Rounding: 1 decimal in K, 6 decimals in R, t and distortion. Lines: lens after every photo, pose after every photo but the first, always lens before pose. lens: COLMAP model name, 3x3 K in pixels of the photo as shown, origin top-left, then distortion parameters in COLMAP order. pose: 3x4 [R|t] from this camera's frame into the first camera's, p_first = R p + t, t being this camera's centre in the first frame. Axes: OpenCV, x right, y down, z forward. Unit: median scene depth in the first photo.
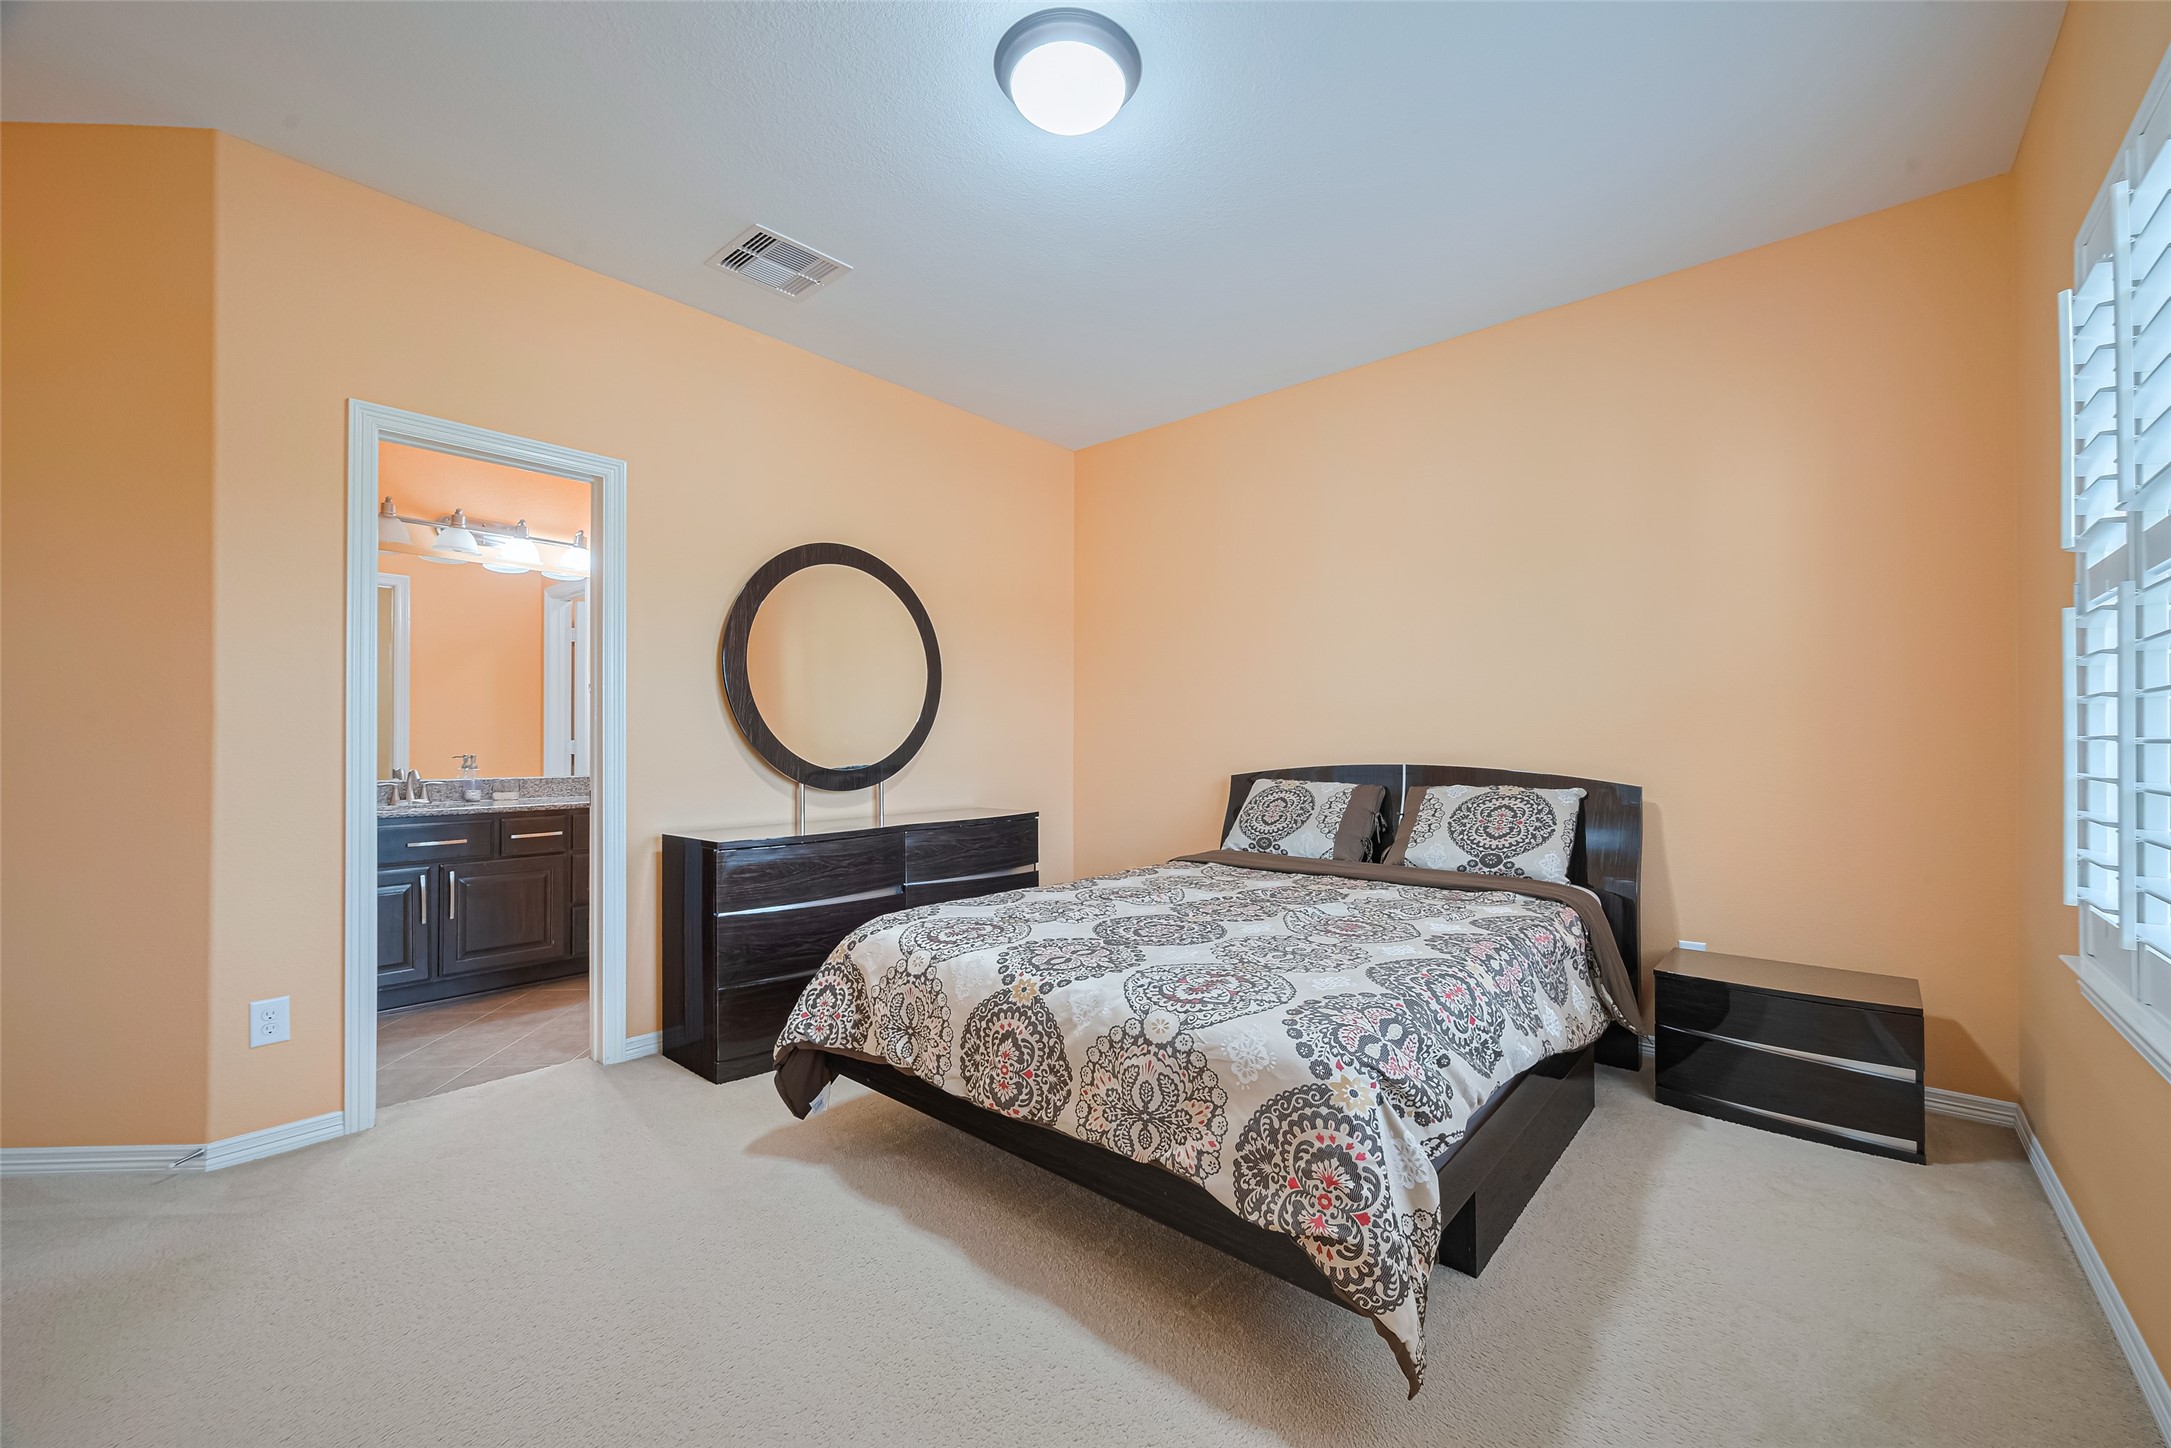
lens RADIAL K [[863.6, 0, 1099.8], [0, 863.6, 735.4], [0, 0, 1]] dist [-0.002981, -0.000049]
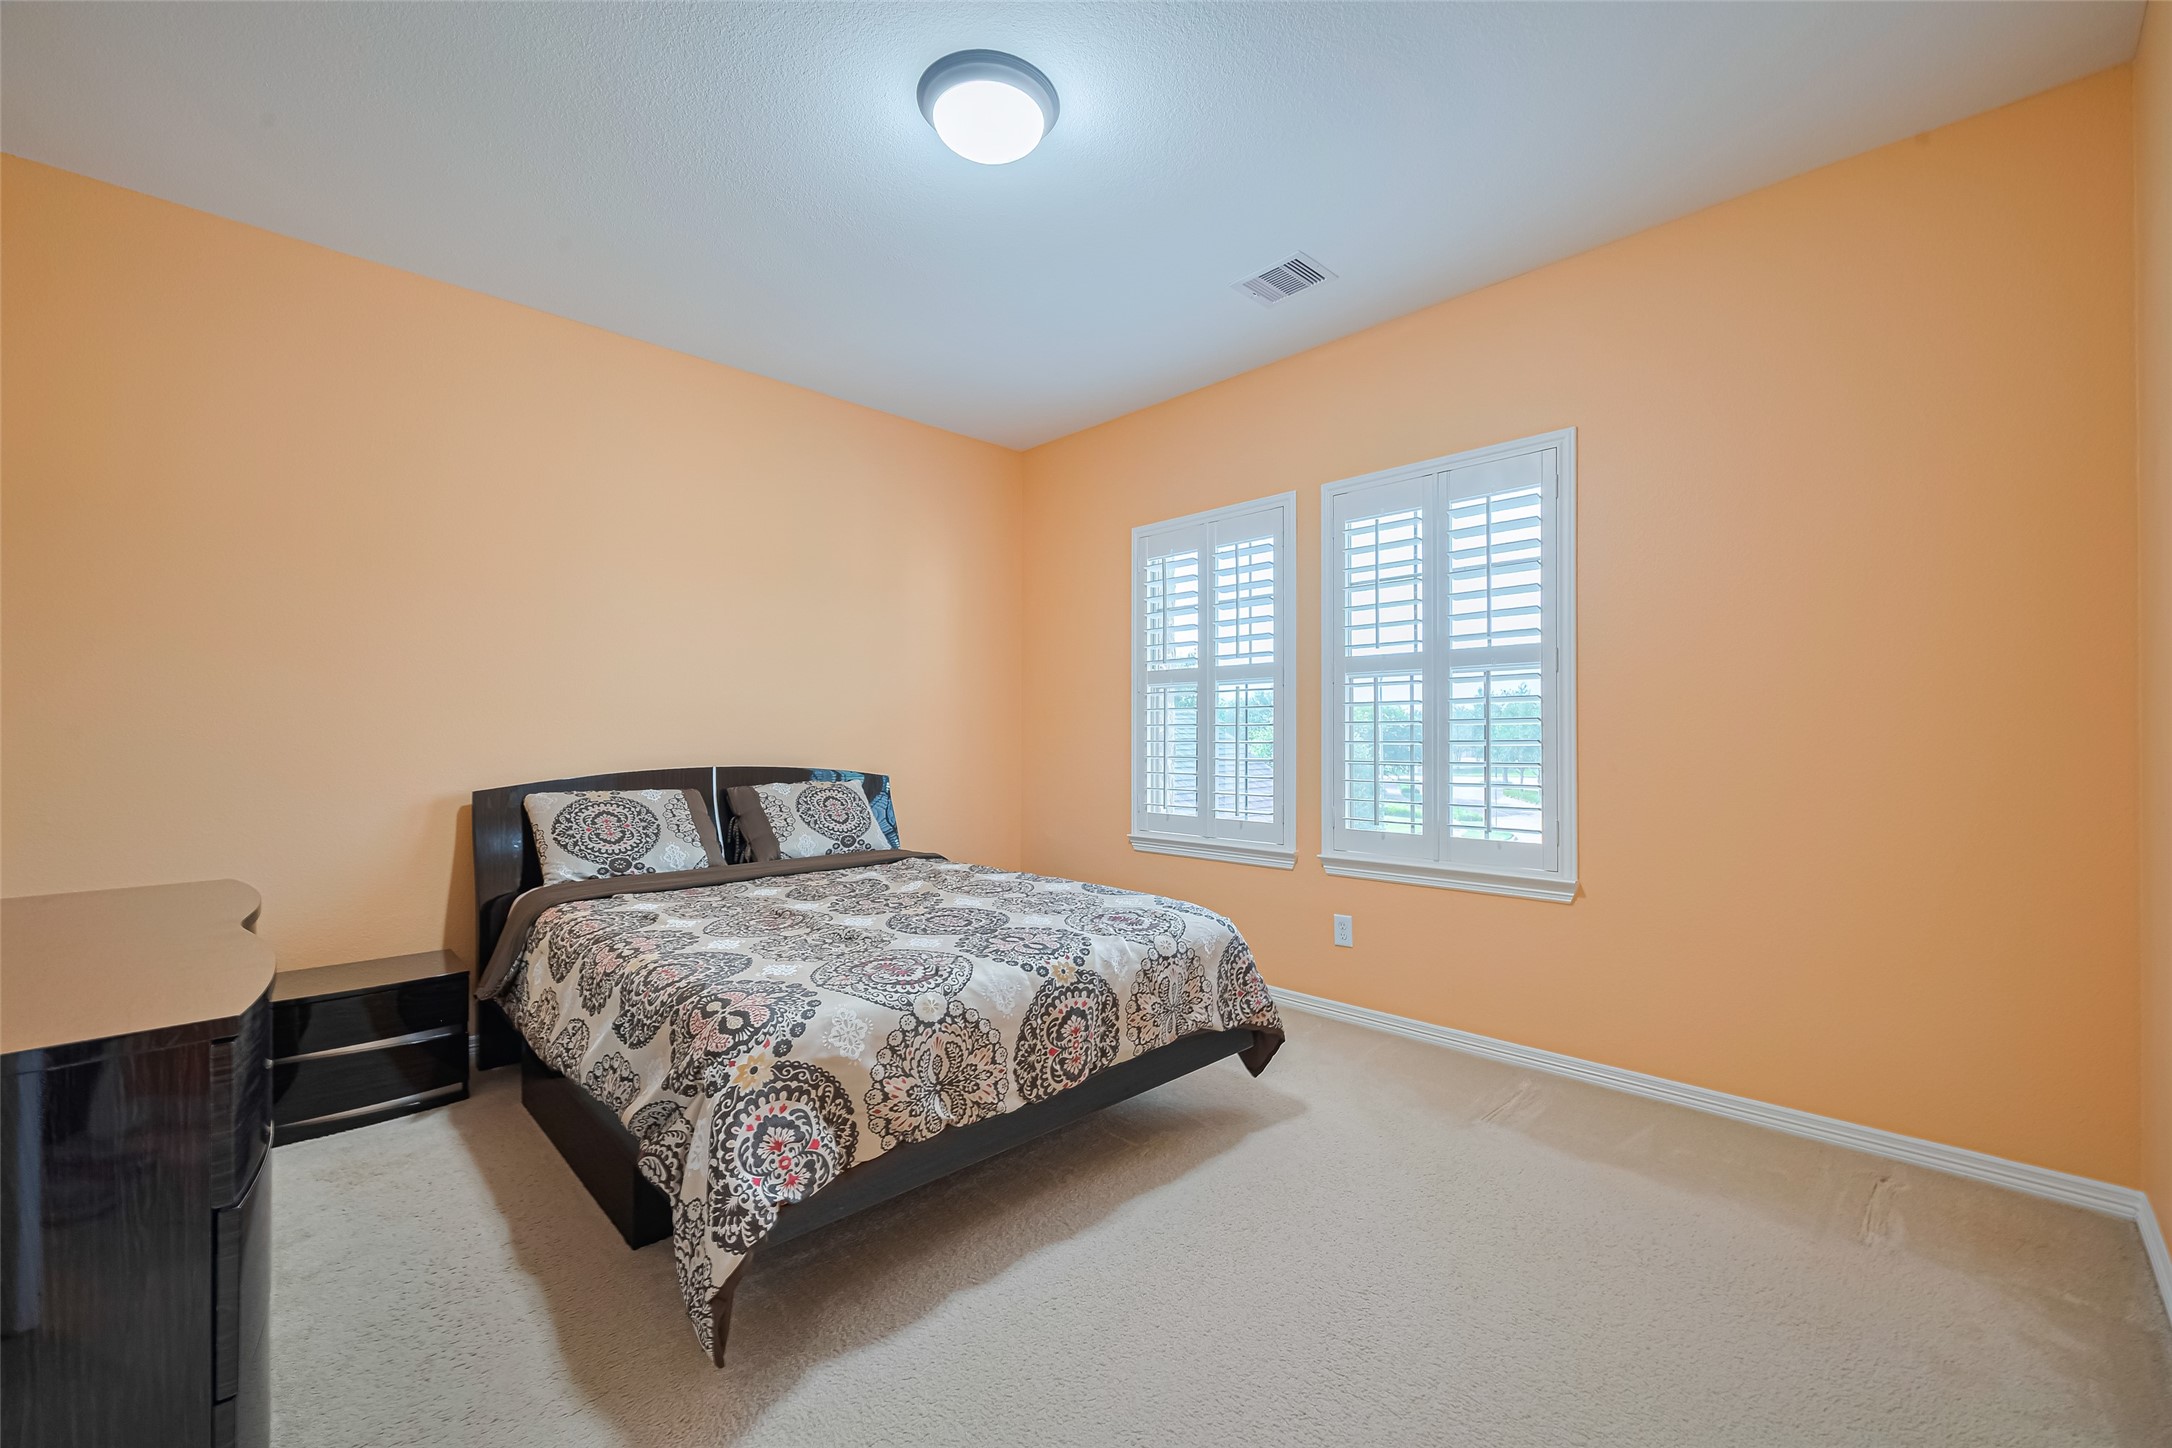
lens RADIAL K [[864.0, 0, 1100.3], [0, 864.0, 735.4], [0, 0, 1]] dist [-0.002981, -0.000049]
pose [[0.075130, 0.004810, 0.997162, -1.131060], [-0.003403, 0.999984, -0.004568, -0.002348], [-0.997168, -0.003050, 0.075145, 0.829687]]
